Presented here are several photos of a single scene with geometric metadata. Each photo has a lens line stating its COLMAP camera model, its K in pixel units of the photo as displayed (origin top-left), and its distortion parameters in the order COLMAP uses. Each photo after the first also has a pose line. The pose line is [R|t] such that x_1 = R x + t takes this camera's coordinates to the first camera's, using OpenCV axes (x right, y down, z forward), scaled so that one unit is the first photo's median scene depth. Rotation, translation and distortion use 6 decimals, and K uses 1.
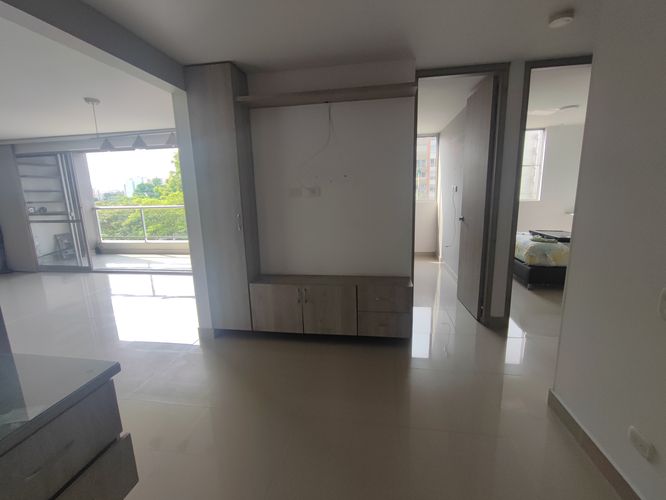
lens RADIAL K [[302.8, 0, 331.3], [0, 302.8, 248.2], [0, 0, 1]] dist [-0.002881, 0.002353]
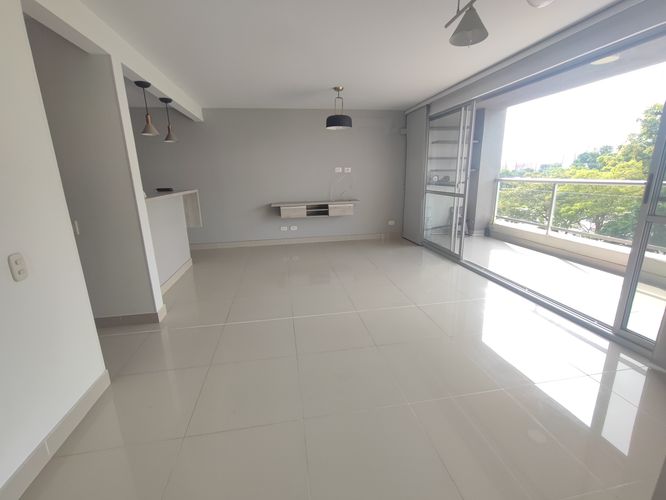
lens RADIAL K [[302.8, 0, 332.5], [0, 302.8, 249.6], [0, 0, 1]] dist [-0.002881, 0.002353]
pose [[0.340595, 0.251021, -0.906082, -0.206893], [-0.164351, 0.964759, 0.205497, -0.059848], [0.925734, 0.078924, 0.369847, 0.406913]]
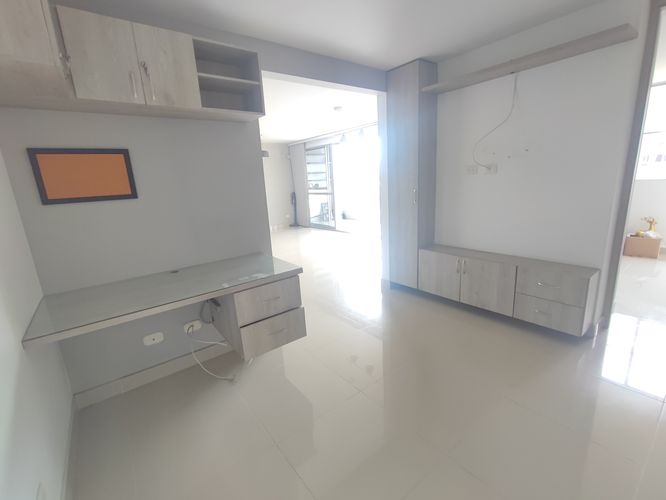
lens RADIAL K [[302.8, 0, 334.1], [0, 302.8, 250.0], [0, 0, 1]] dist [-0.002881, 0.002353]
pose [[0.740692, 0.144050, -0.656221, 0.135488], [-0.092290, 0.989300, 0.112995, 0.008819], [0.665476, -0.023132, 0.746061, -0.053600]]
